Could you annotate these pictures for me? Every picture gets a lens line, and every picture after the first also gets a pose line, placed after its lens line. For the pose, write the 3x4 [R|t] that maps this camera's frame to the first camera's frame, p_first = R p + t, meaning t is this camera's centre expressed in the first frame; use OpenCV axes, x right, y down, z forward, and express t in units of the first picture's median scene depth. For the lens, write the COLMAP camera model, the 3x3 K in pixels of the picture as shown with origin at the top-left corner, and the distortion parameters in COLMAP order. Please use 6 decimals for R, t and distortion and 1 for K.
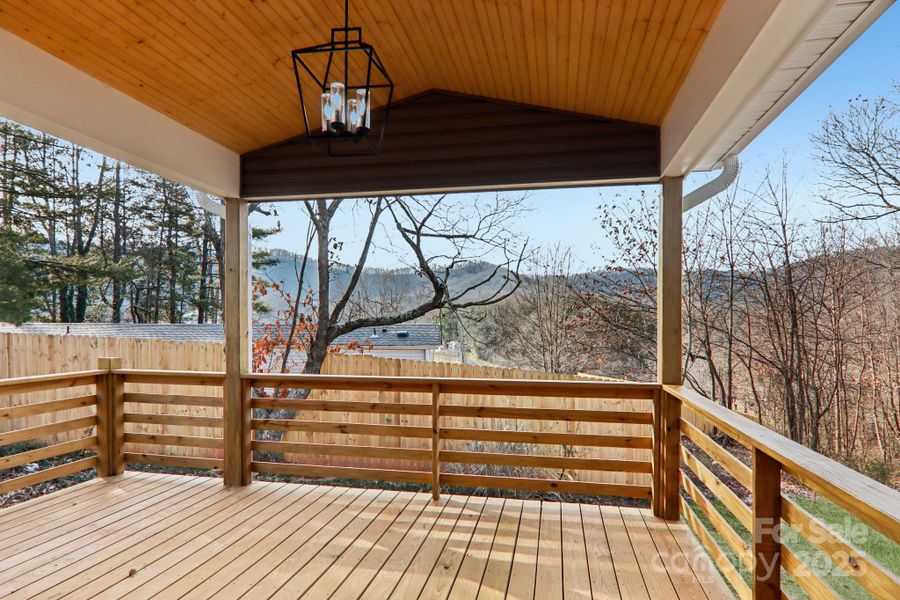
lens RADIAL K [[525.2, 0, 447.6], [0, 525.2, 327.4], [0, 0, 1]] dist [0.002011, -0.026519]
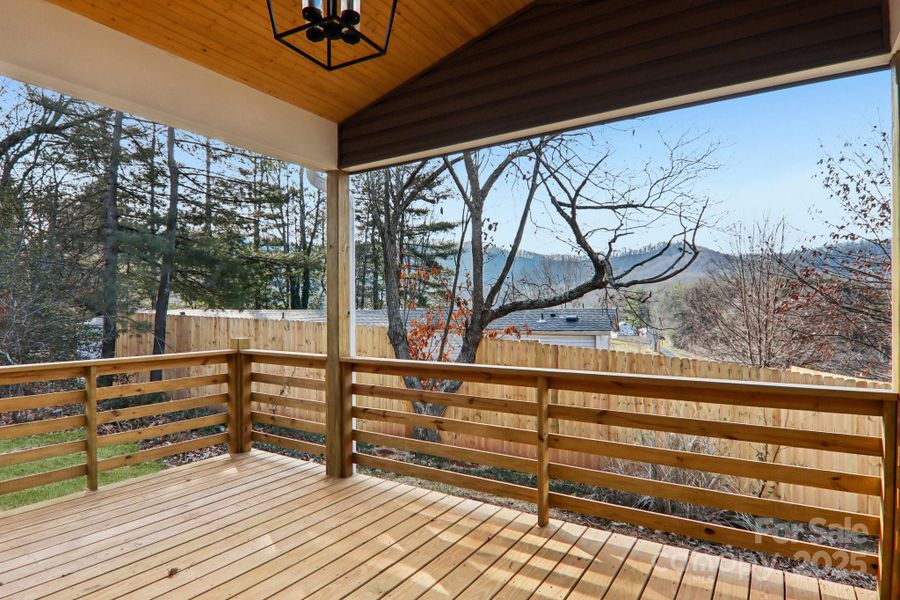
lens RADIAL K [[503.2, 0, 449.9], [0, 503.2, 309.5], [0, 0, 1]] dist [0.006975, -0.022145]
pose [[0.931102, -0.007232, -0.364686, 0.107476], [0.003563, 0.999936, -0.010732, 0.012637], [0.364741, 0.008694, 0.931069, 0.218506]]
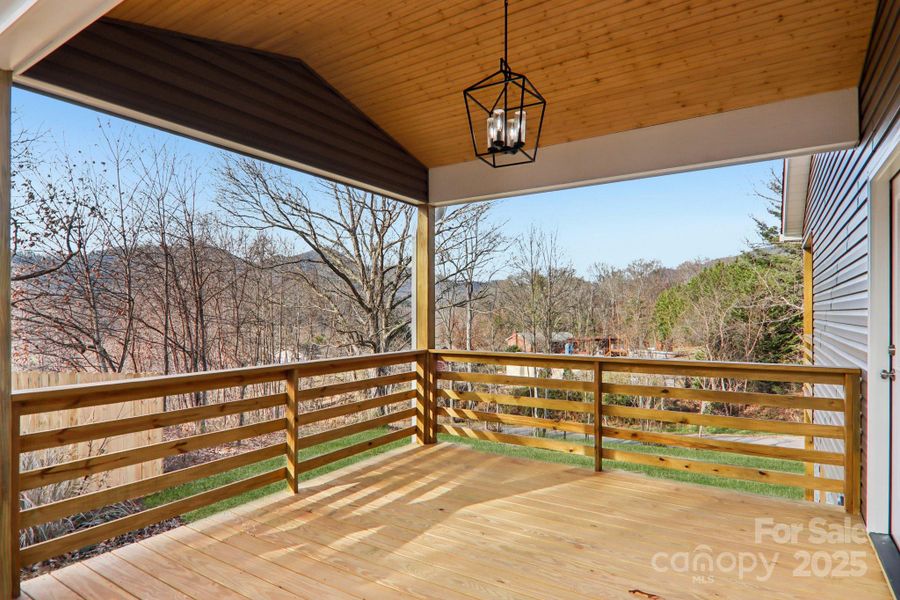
lens RADIAL K [[503.2, 0, 449.9], [0, 503.2, 309.5], [0, 0, 1]] dist [0.006975, -0.022145]
pose [[0.360026, 0.002436, 0.932939, -0.651363], [0.010941, 0.999917, -0.006833, 0.009253], [-0.932878, 0.012668, 0.359969, 0.359429]]
